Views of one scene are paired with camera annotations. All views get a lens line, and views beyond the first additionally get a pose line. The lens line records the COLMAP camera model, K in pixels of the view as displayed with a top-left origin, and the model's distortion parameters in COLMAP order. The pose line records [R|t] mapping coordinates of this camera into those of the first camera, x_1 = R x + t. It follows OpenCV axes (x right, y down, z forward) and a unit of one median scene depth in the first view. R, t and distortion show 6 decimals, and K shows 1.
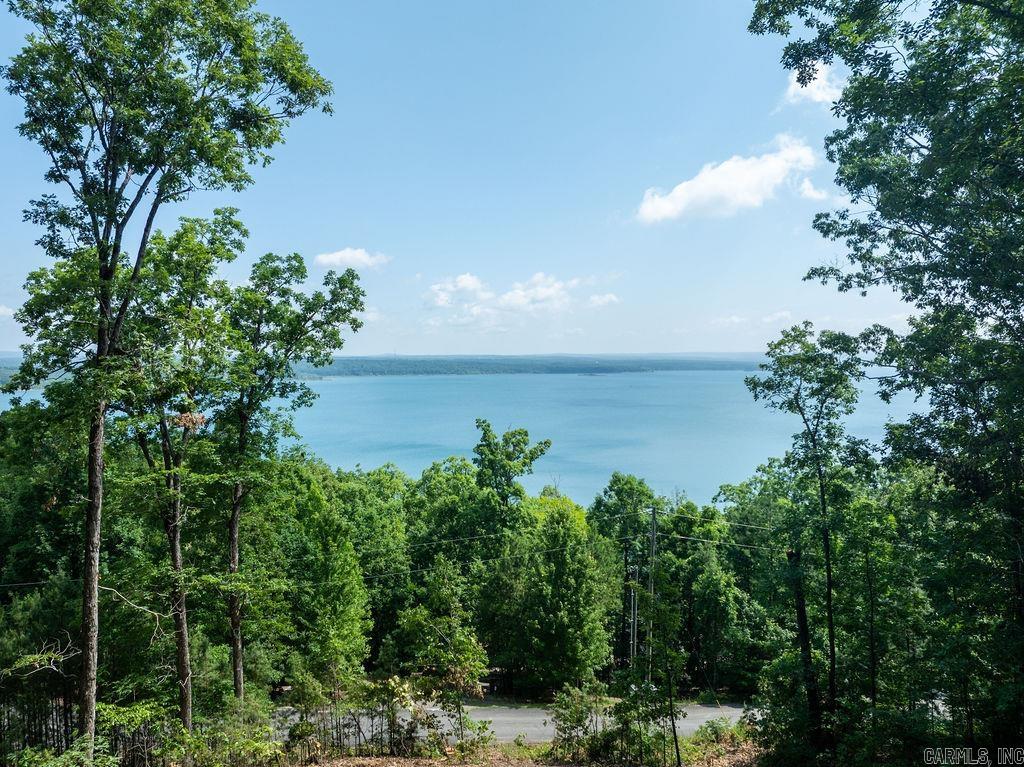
lens RADIAL K [[774.4, 0, 488.2], [0, 774.4, 387.2], [0, 0, 1]] dist [-0.037360, 0.000902]
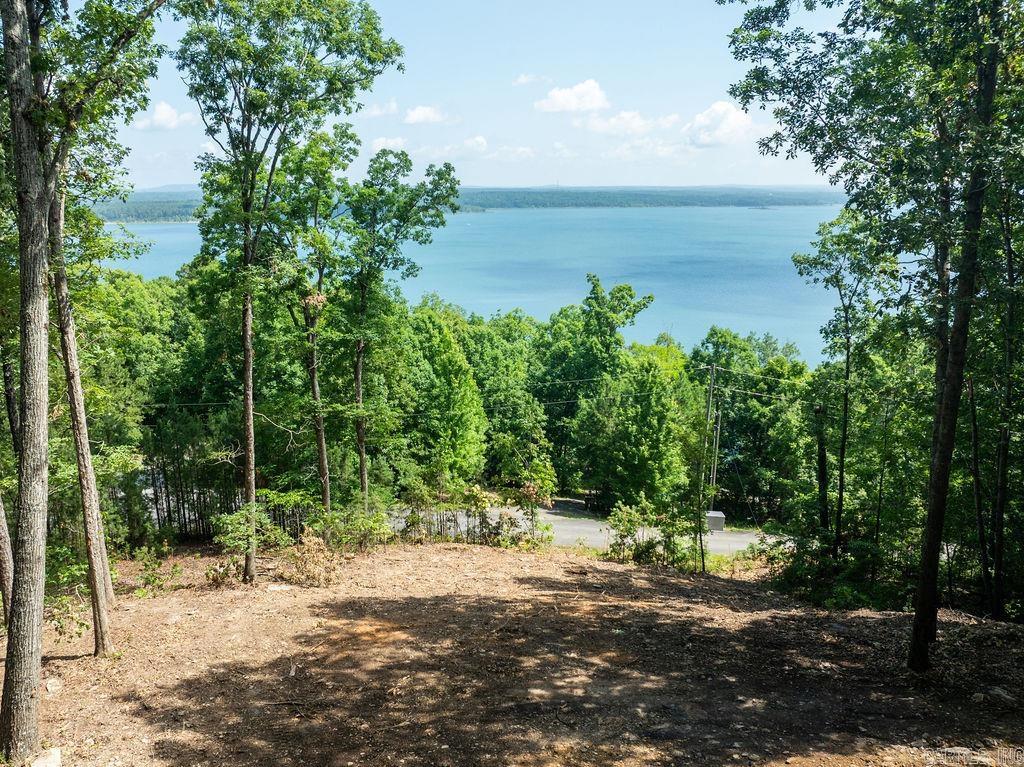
lens RADIAL K [[774.4, 0, 507.5], [0, 774.4, 378.1], [0, 0, 1]] dist [-0.037360, 0.000902]
pose [[0.982652, 0.043705, -0.180234, 0.121684], [-0.006334, 0.979178, 0.202905, -0.056840], [0.185349, -0.198243, 0.962468, -0.175502]]
